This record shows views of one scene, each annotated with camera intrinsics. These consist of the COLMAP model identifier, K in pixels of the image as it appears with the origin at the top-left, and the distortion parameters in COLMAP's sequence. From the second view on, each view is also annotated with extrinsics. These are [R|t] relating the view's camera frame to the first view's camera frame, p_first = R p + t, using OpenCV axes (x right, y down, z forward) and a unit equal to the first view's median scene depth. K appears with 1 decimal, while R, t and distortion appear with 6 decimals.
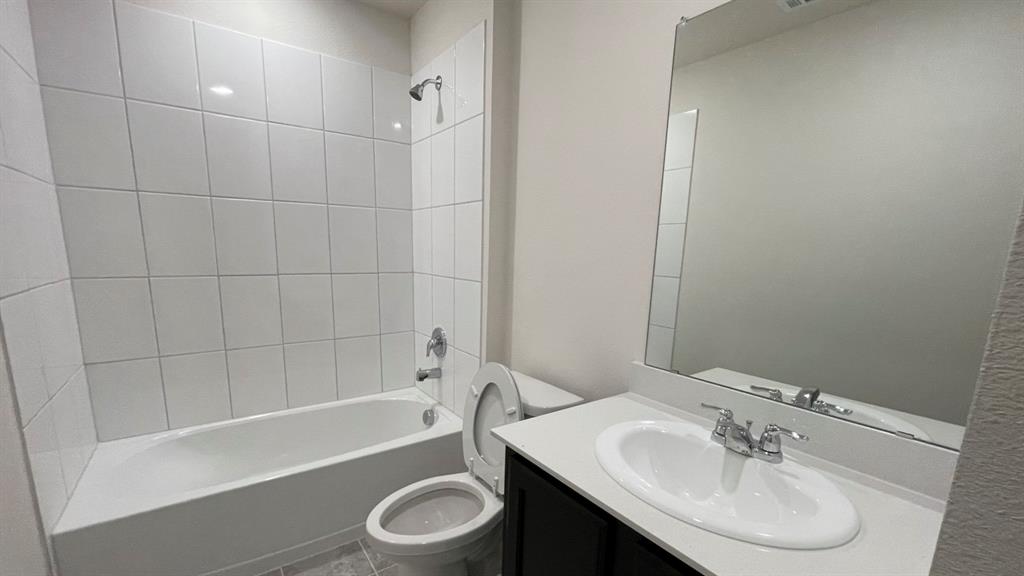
lens RADIAL K [[434.1, 0, 513.3], [0, 434.1, 271.6], [0, 0, 1]] dist [-0.008879, 0.000305]
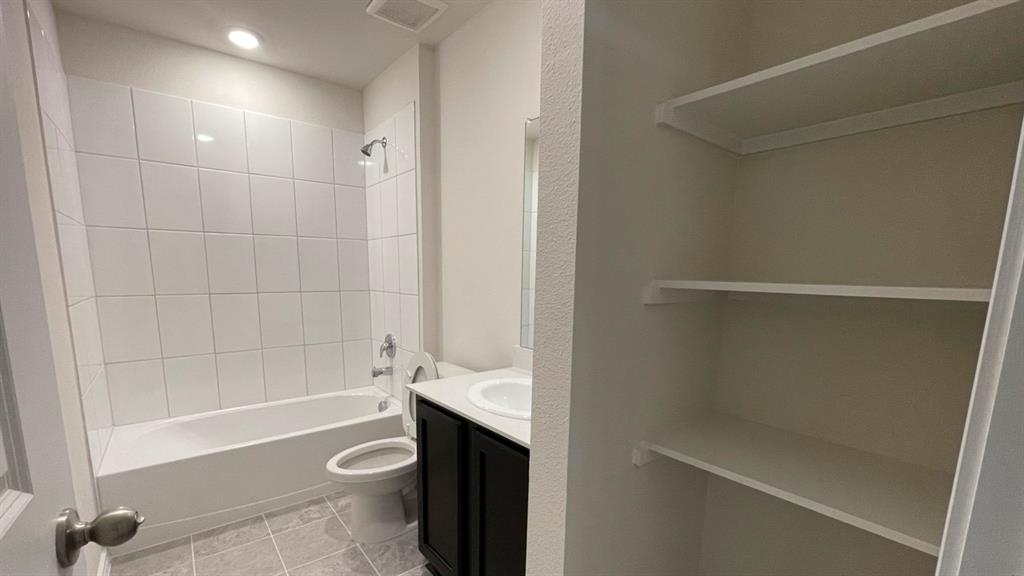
lens RADIAL K [[435.1, 0, 512.0], [0, 435.1, 288.0], [0, 0, 1]] dist [-0.001022, -0.000430]
pose [[0.998641, -0.017394, 0.049132, 0.140780], [0.018222, 0.999698, -0.016469, 0.028242], [-0.048831, 0.017342, 0.998656, -0.315787]]
